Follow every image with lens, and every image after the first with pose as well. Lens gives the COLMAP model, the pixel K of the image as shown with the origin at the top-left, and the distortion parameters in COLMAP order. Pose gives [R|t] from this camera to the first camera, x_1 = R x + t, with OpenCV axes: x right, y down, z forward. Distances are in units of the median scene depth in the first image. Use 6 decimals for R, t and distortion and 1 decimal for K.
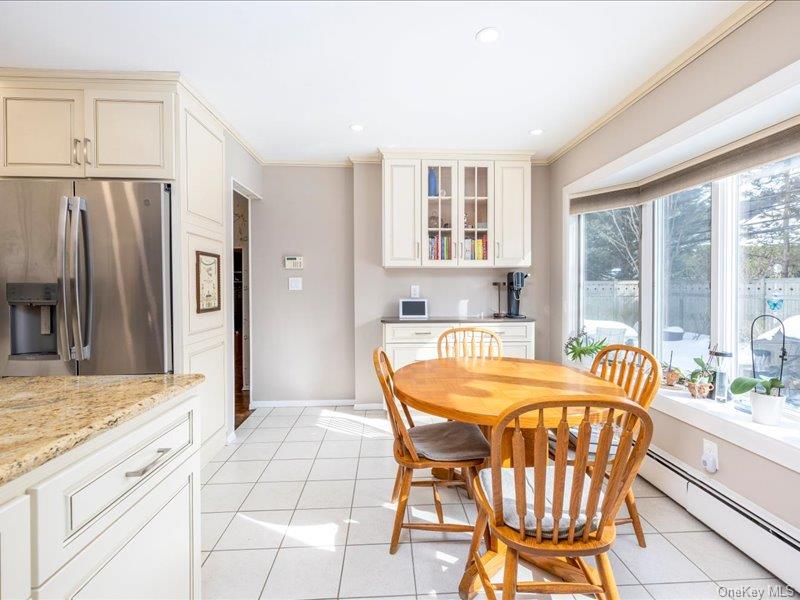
lens RADIAL K [[379.5, 0, 405.6], [0, 379.5, 295.1], [0, 0, 1]] dist [0.003482, -0.000121]
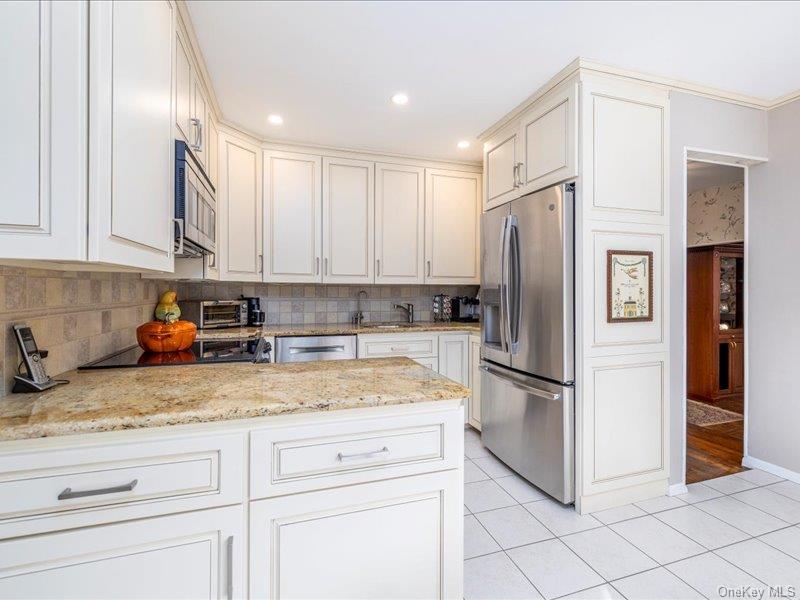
lens RADIAL K [[379.5, 0, 404.0], [0, 379.5, 294.4], [0, 0, 1]] dist [0.003482, -0.000121]
pose [[0.266660, 0.008401, -0.963754, 0.154404], [-0.019509, 0.999804, 0.003317, -0.009209], [0.963593, 0.017918, 0.266772, 0.312051]]
